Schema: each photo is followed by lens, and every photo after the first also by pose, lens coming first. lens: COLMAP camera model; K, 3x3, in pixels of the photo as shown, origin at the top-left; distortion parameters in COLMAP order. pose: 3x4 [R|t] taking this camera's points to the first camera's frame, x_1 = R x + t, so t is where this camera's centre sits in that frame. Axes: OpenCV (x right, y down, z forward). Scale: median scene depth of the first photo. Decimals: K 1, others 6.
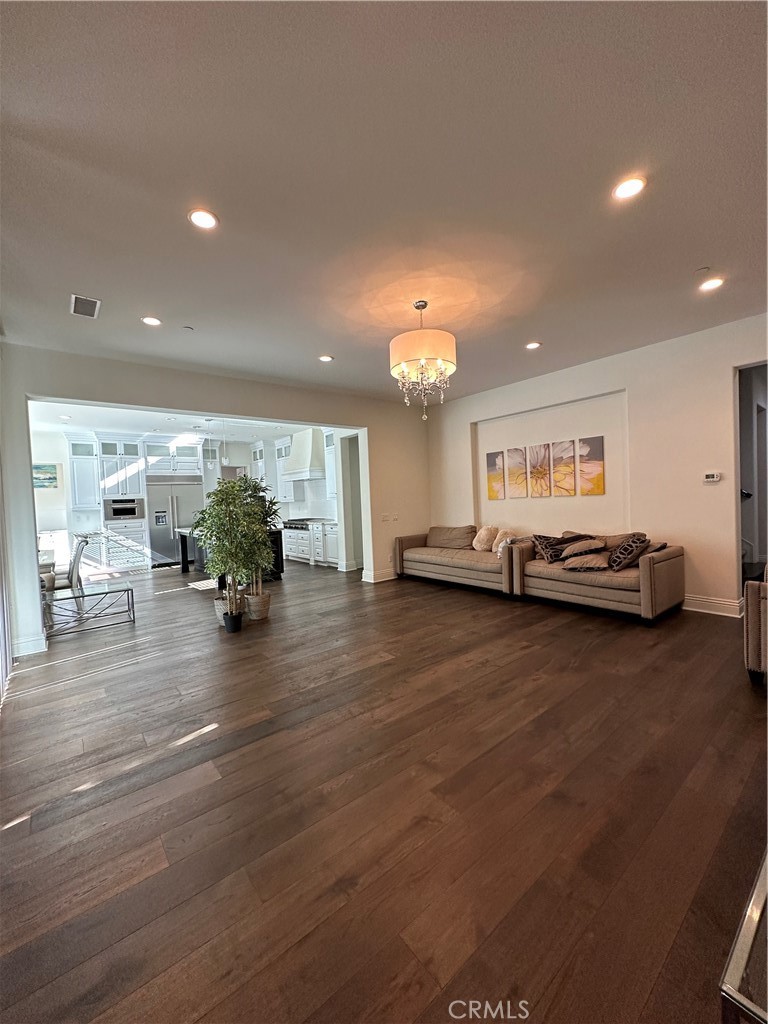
lens RADIAL K [[406.7, 0, 384.9], [0, 406.7, 512.3], [0, 0, 1]] dist [-0.000099, 0.000006]
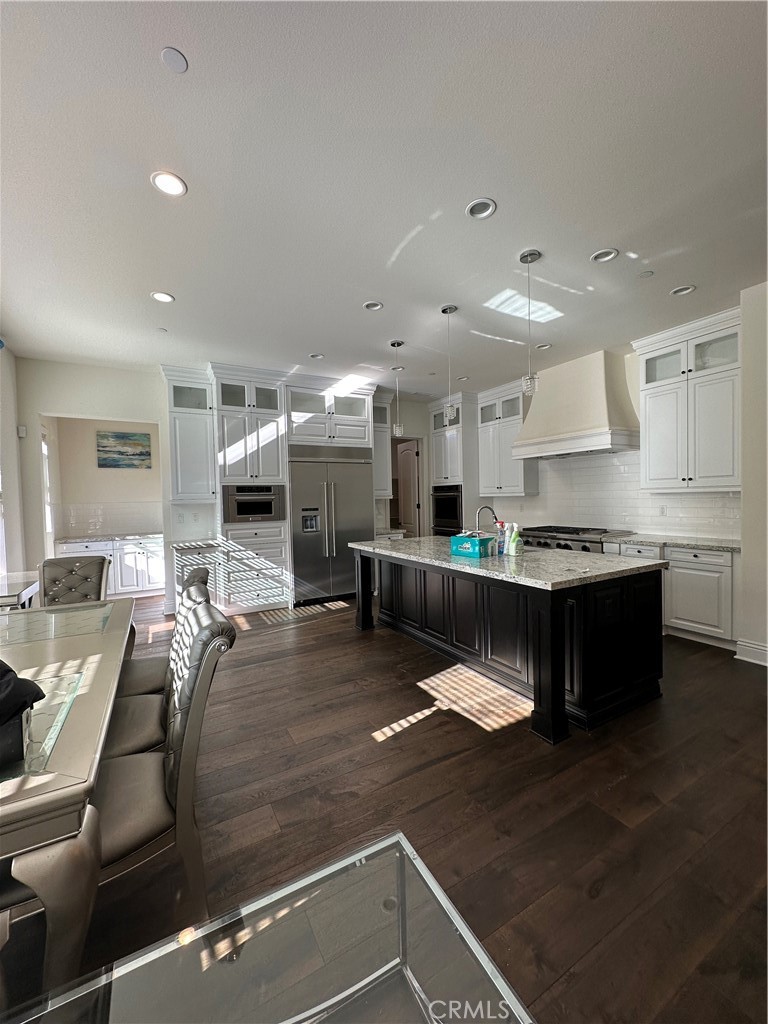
lens RADIAL K [[406.7, 0, 384.2], [0, 406.7, 510.7], [0, 0, 1]] dist [-0.000099, 0.000006]
pose [[0.985877, 0.023331, -0.165839, -0.361448], [-0.022845, 0.999727, 0.004842, -0.003861], [0.165906, -0.000985, 0.986141, 0.463036]]
